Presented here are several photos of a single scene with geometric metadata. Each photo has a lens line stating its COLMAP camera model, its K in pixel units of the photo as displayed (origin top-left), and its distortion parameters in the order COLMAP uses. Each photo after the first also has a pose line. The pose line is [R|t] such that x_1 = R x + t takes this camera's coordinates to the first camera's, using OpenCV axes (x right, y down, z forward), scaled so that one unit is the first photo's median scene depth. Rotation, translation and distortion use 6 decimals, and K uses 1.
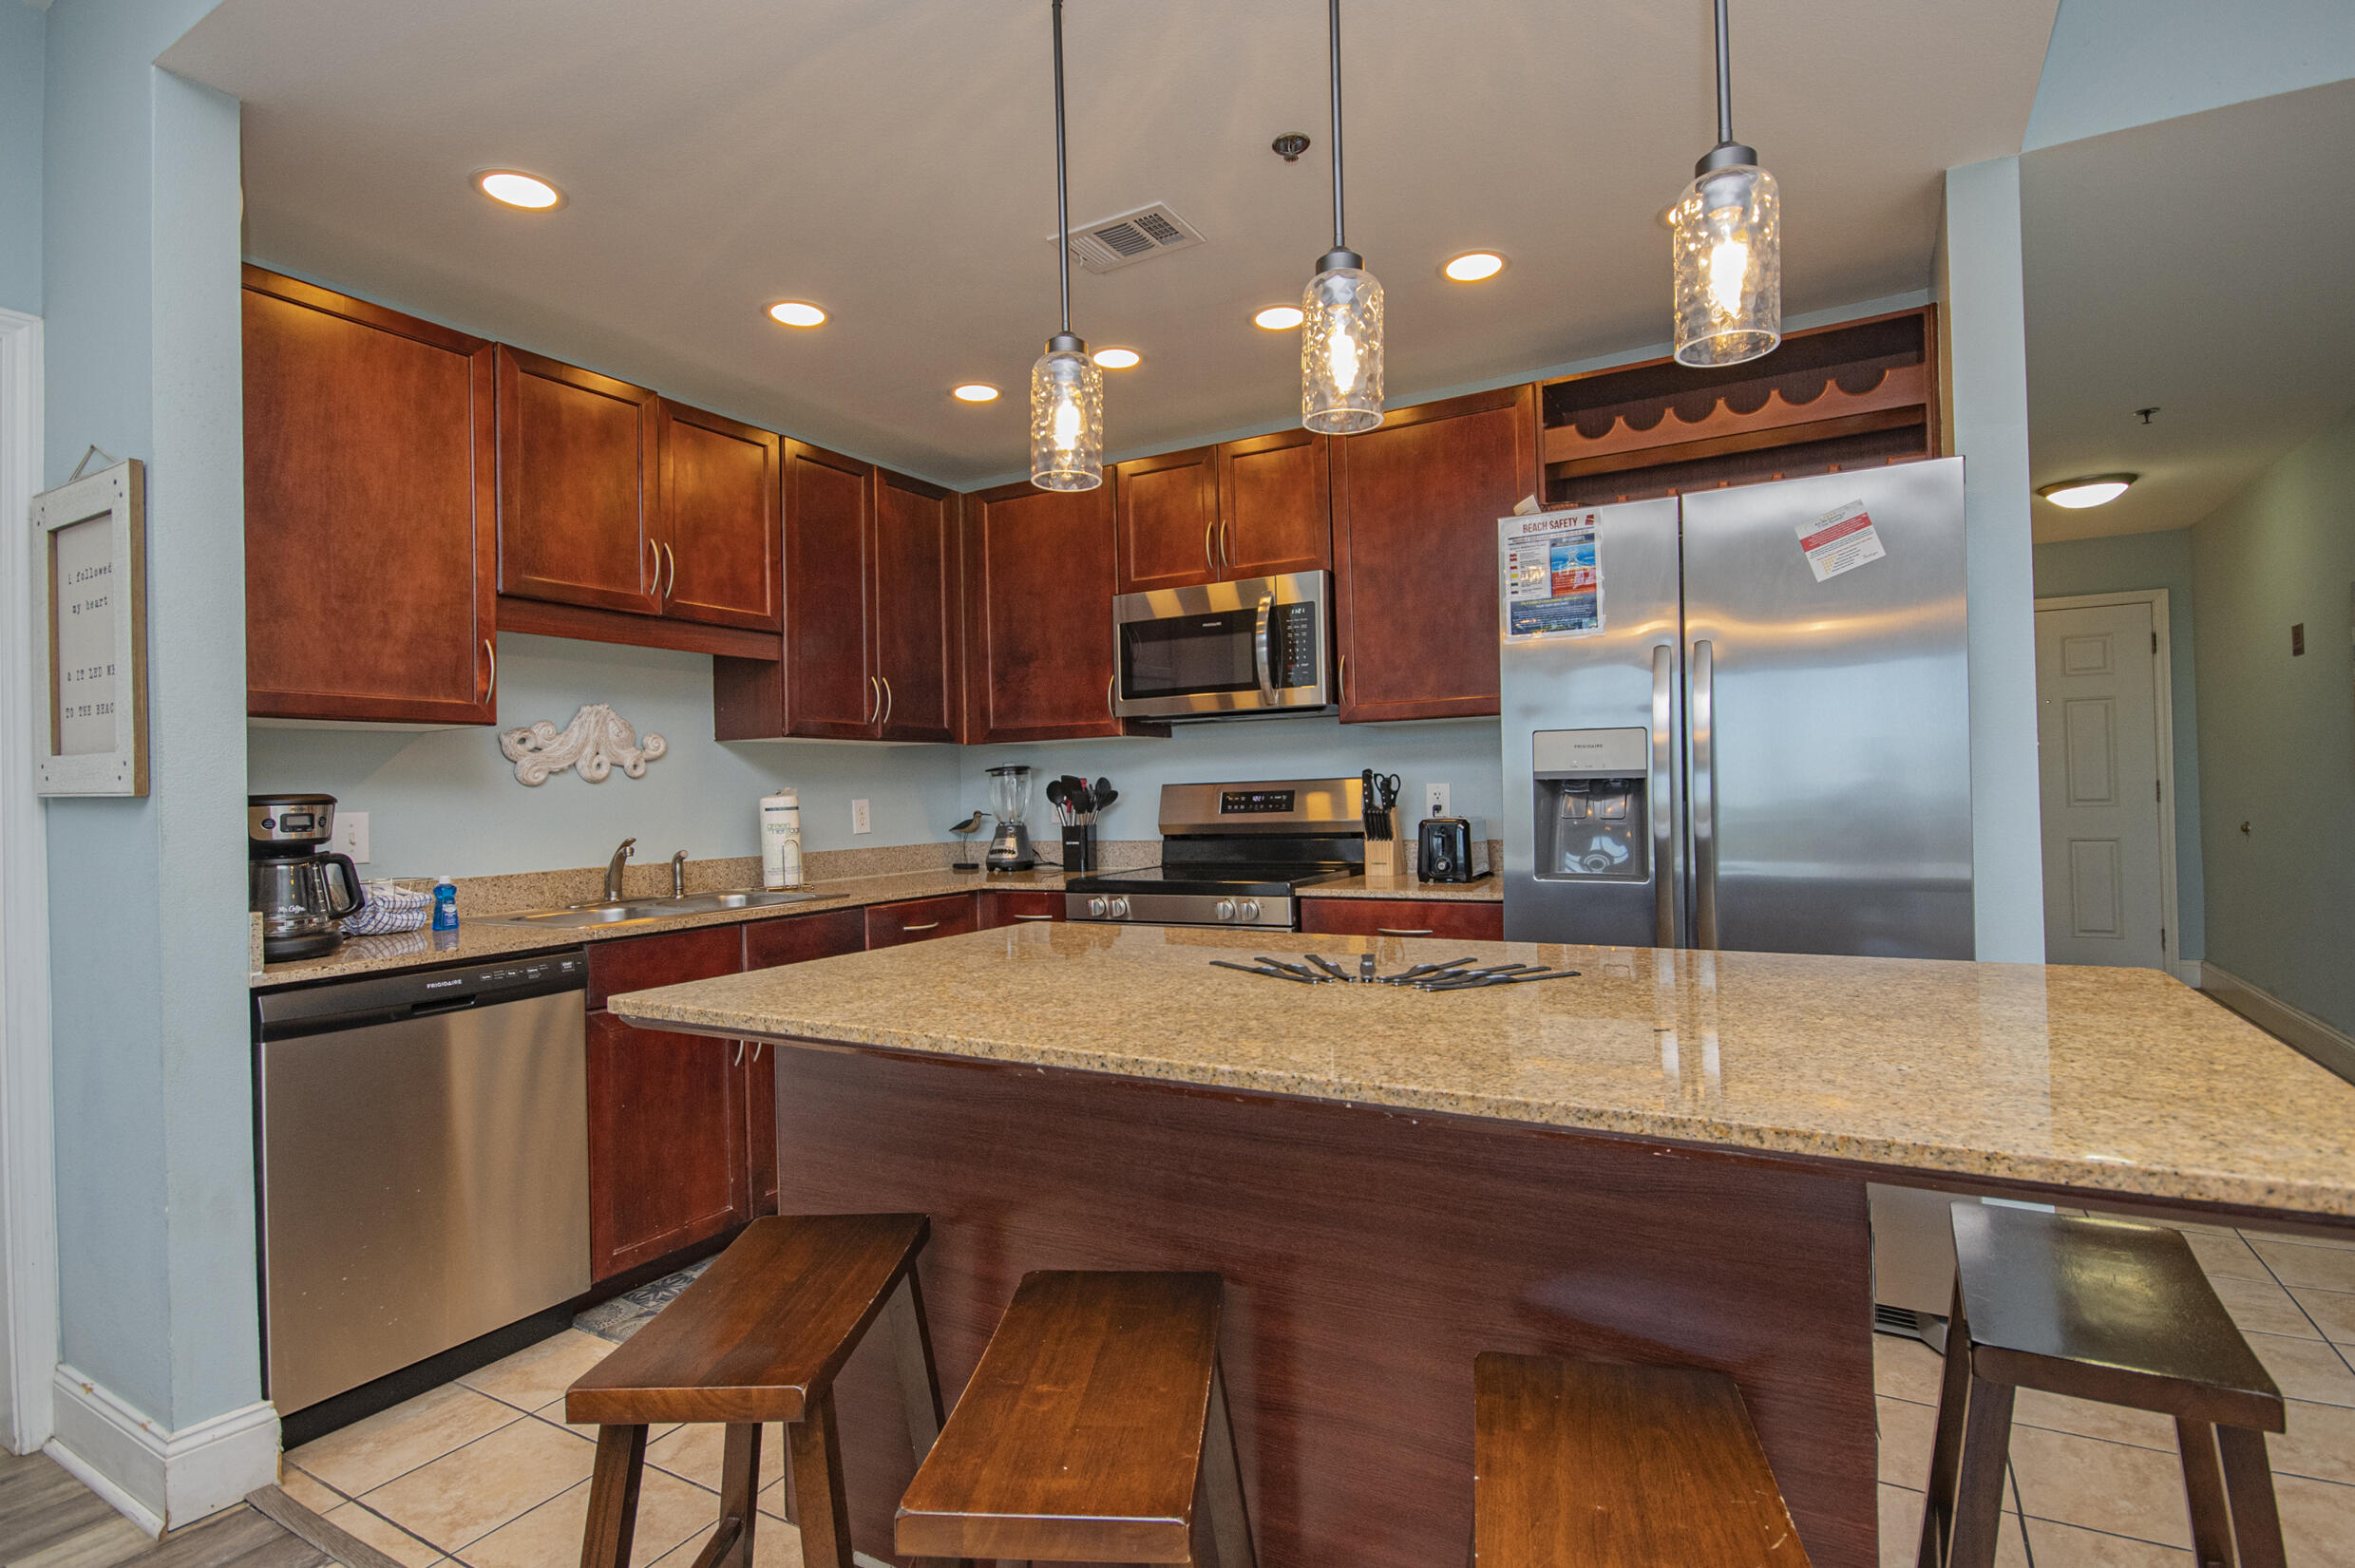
lens RADIAL K [[1149.4, 0, 1194.1], [0, 1149.4, 781.9], [0, 0, 1]] dist [-0.001145, 0.000161]
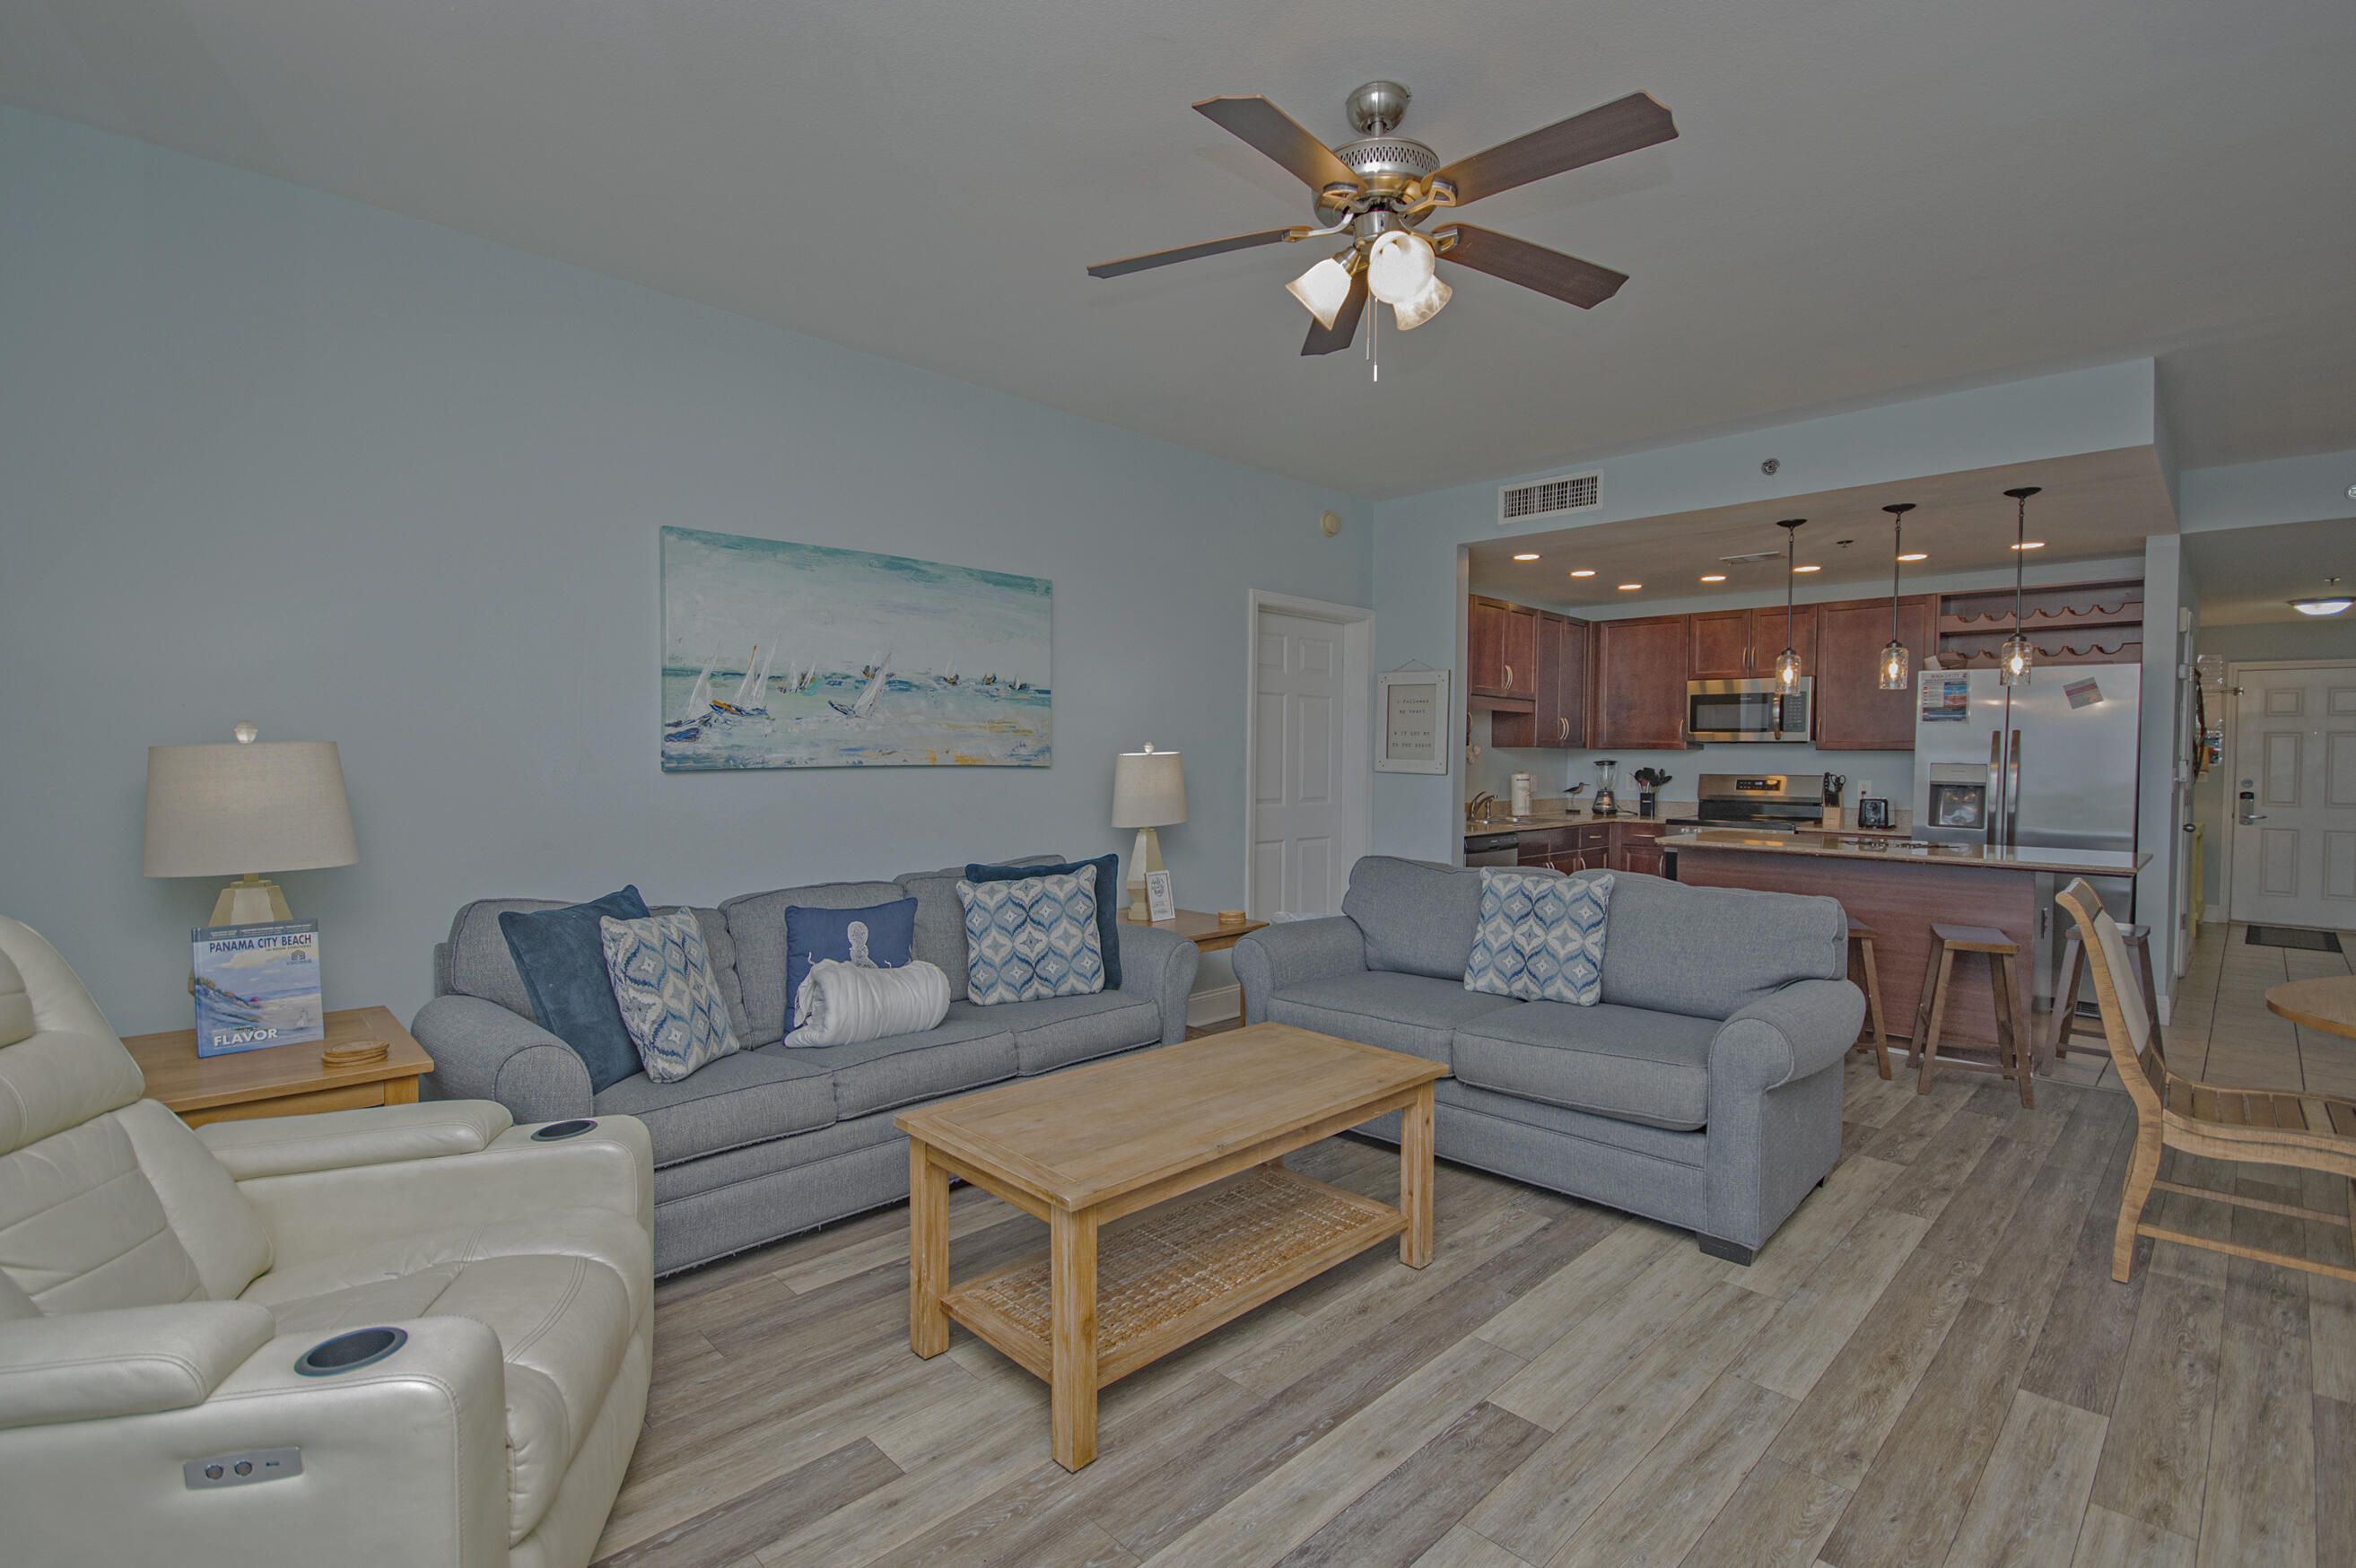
lens RADIAL K [[1086.2, 0, 1185.7], [0, 1086.2, 786.8], [0, 0, 1]] dist [0.000197, -0.000354]
pose [[0.965578, 0.042251, -0.256661, -0.467595], [-0.031840, 0.998498, 0.044586, -0.036260], [0.258159, -0.034879, 0.965473, -1.195156]]
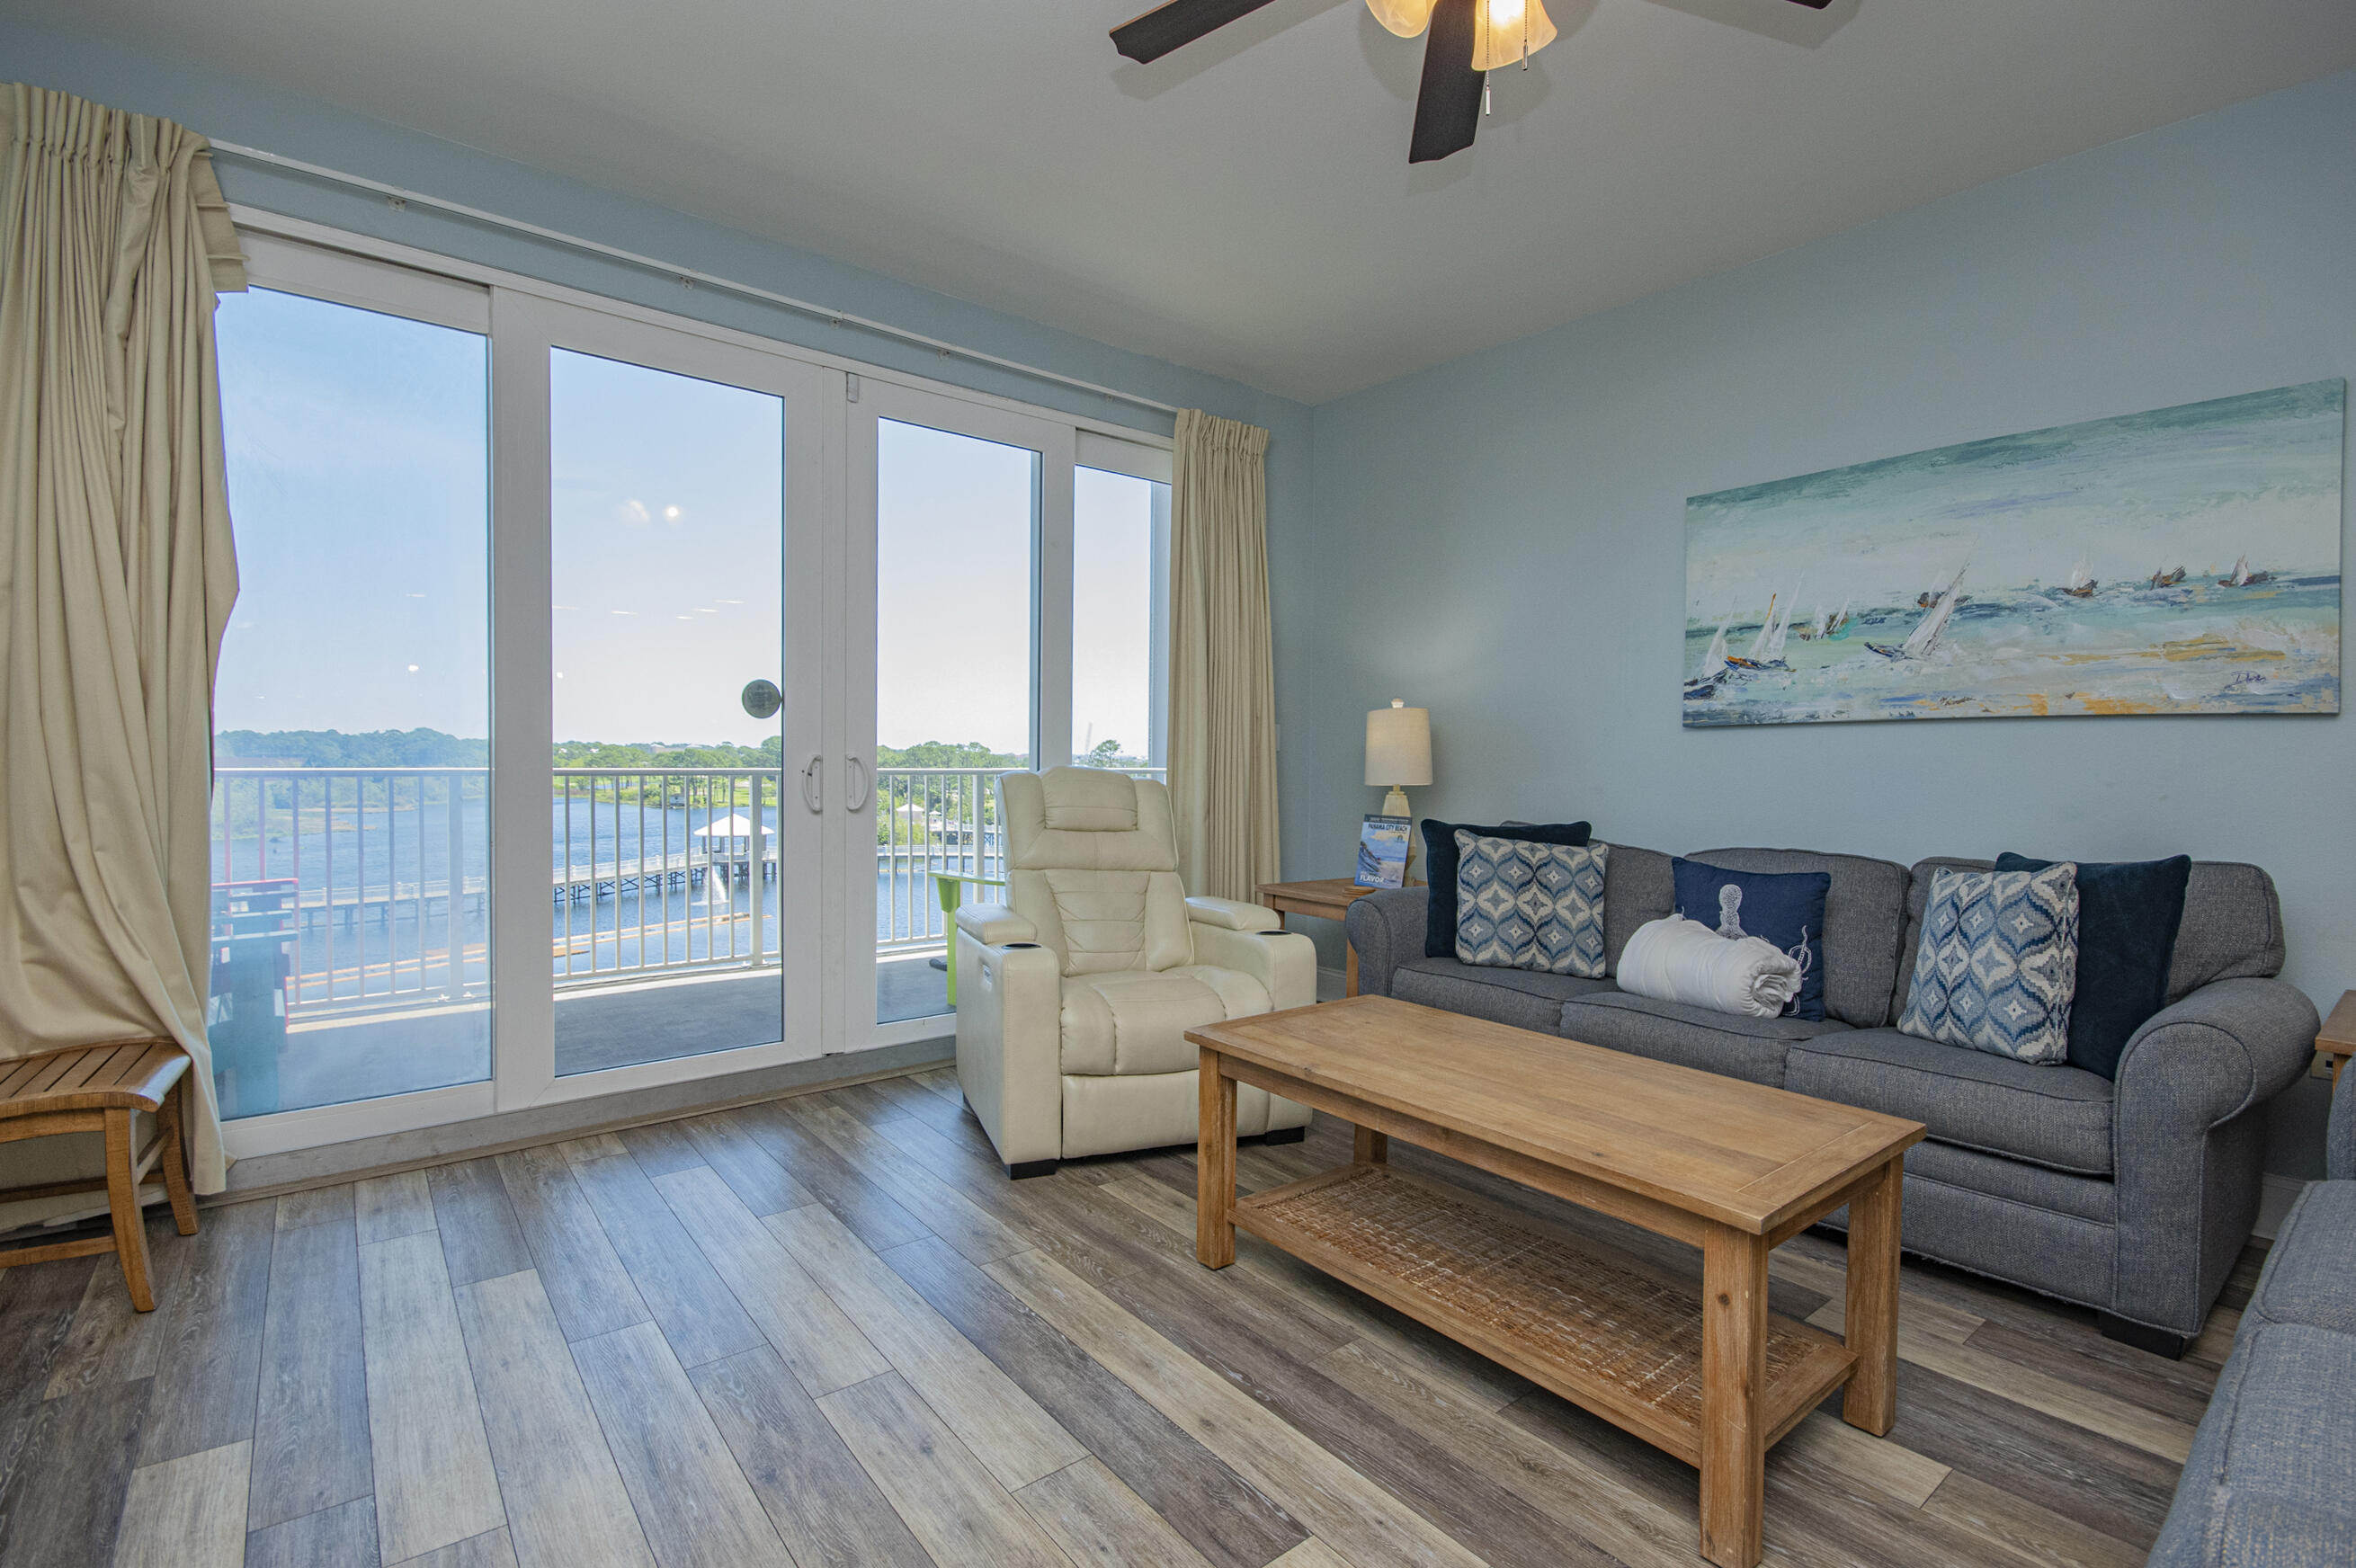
lens RADIAL K [[1077.5, 0, 1178.0], [0, 1077.5, 784.0], [0, 0, 1]] dist [0.010931, -0.012433]
pose [[-0.362786, 0.044702, -0.930800, -0.012696], [0.004508, 0.998921, 0.046217, 0.013572], [0.931862, 0.012571, -0.362596, -0.424890]]
